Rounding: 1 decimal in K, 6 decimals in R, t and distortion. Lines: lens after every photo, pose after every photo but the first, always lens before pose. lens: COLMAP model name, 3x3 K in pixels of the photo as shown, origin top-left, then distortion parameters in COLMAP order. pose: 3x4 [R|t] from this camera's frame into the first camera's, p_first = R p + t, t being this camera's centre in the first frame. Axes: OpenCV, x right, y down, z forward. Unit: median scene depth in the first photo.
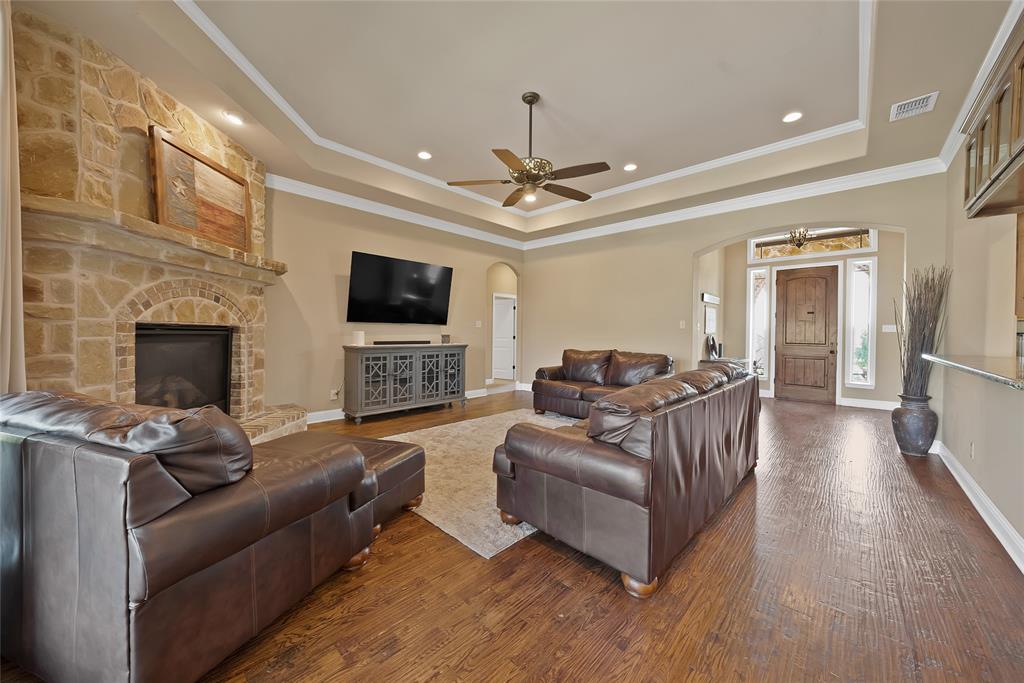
lens RADIAL K [[359.7, 0, 512.0], [0, 359.7, 335.2], [0, 0, 1]] dist [-0.009865, -0.000044]
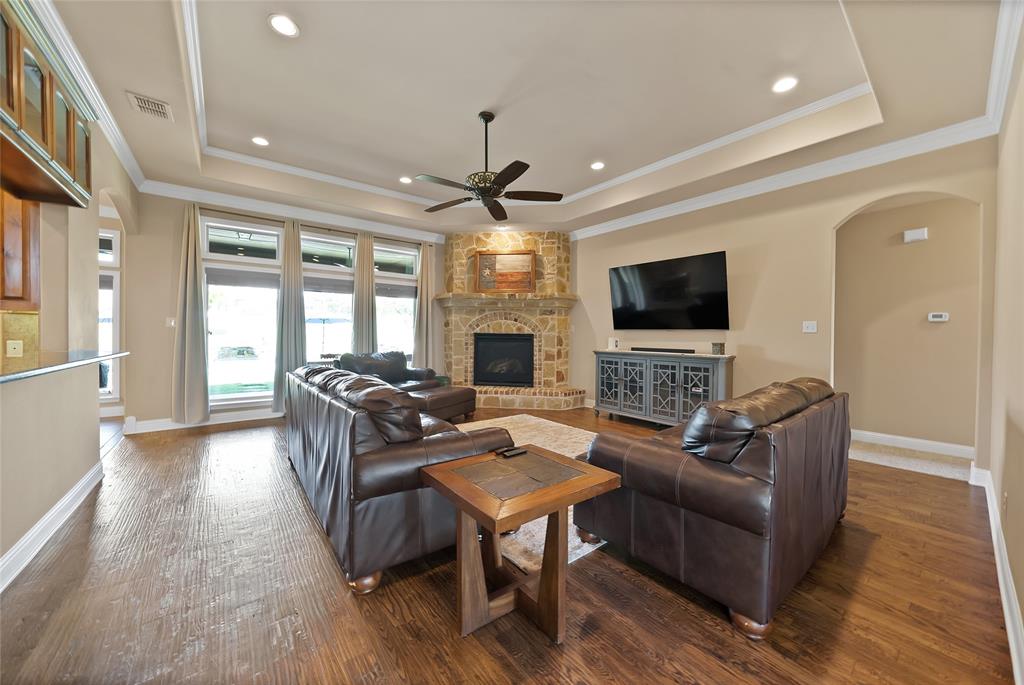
lens RADIAL K [[359.7, 0, 506.7], [0, 359.7, 342.9], [0, 0, 1]] dist [-0.009865, -0.000044]
pose [[-0.112568, 0.004716, -0.993633, 0.905853], [-0.024759, 0.999665, 0.007550, 0.006372], [0.993335, 0.025452, -0.112414, 0.971416]]
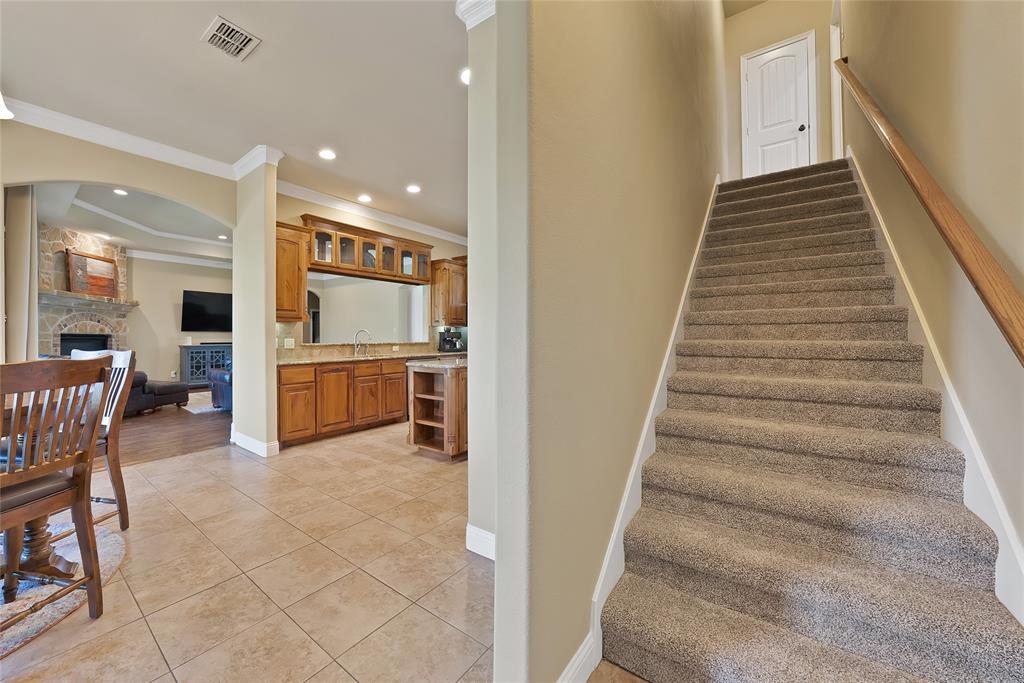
lens RADIAL K [[359.7, 0, 450.4], [0, 359.7, 337.6], [0, 0, 1]] dist [-0.009865, -0.000044]
pose [[0.996979, -0.012976, 0.076576, 0.845036], [0.013619, 0.999876, -0.007874, 0.028964], [-0.076464, 0.008894, 0.997033, -0.978348]]
